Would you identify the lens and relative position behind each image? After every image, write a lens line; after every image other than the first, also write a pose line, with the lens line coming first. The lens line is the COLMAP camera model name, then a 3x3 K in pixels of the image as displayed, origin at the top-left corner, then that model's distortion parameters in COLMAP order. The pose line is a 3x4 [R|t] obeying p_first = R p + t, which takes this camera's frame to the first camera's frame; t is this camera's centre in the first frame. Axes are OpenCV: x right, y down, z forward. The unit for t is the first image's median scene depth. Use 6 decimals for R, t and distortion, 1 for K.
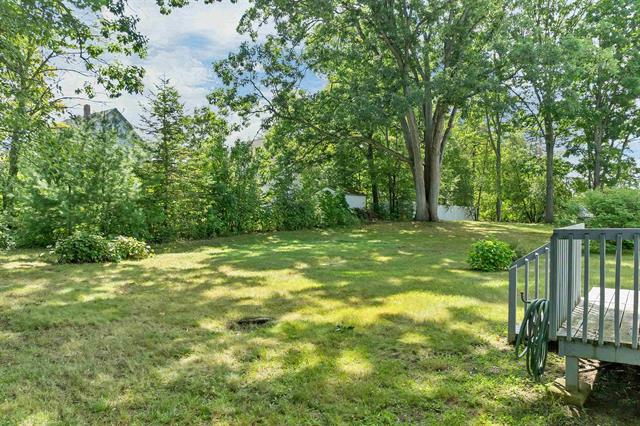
lens RADIAL K [[467.8, 0, 320.0], [0, 467.8, 215.2], [0, 0, 1]] dist [-0.028023, 0.005443]
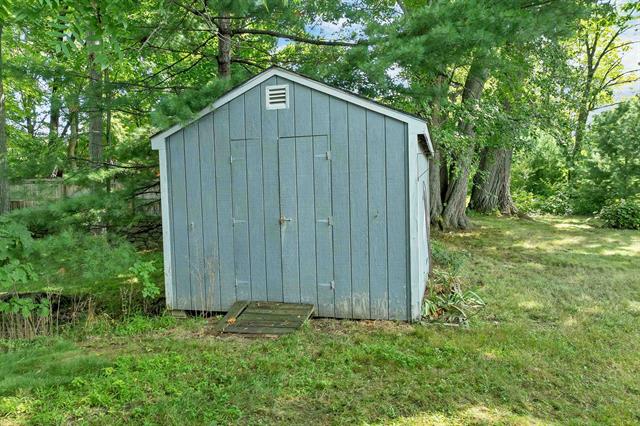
lens RADIAL K [[467.8, 0, 319.6], [0, 467.8, 213.3], [0, 0, 1]] dist [-0.028023, 0.005443]
pose [[0.433401, 0.051026, -0.899756, 0.137564], [-0.012628, 0.998642, 0.050551, 0.021757], [0.901113, -0.010547, 0.433457, -0.087405]]
